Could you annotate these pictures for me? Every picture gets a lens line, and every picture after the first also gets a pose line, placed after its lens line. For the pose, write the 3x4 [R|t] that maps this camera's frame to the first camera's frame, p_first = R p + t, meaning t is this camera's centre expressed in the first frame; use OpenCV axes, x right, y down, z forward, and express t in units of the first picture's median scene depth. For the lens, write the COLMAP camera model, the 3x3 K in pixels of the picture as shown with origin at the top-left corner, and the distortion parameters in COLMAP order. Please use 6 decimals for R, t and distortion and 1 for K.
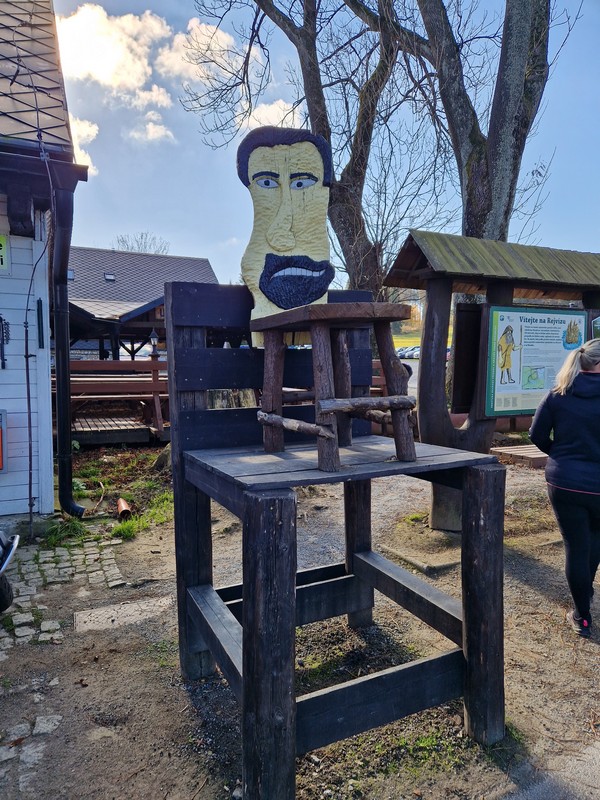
lens RADIAL K [[540.8, 0, 282.1], [0, 540.8, 412.0], [0, 0, 1]] dist [0.049930, -0.013917]
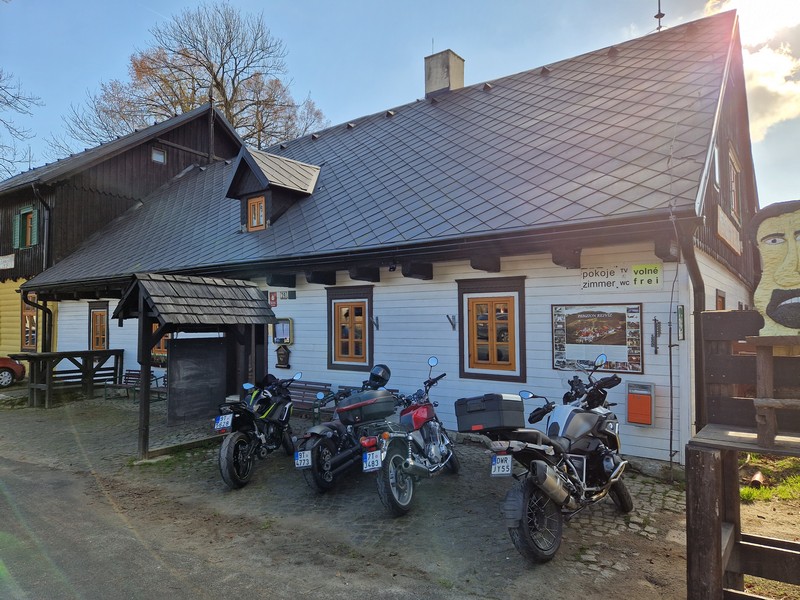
lens RADIAL K [[540.8, 0, 398.7], [0, 540.8, 302.2], [0, 0, 1]] dist [0.049930, -0.013917]
pose [[0.491037, -0.038832, -0.870273, 0.591057], [-0.082008, 0.992509, -0.090558, -0.041317], [0.867270, 0.115837, 0.484174, -0.420639]]
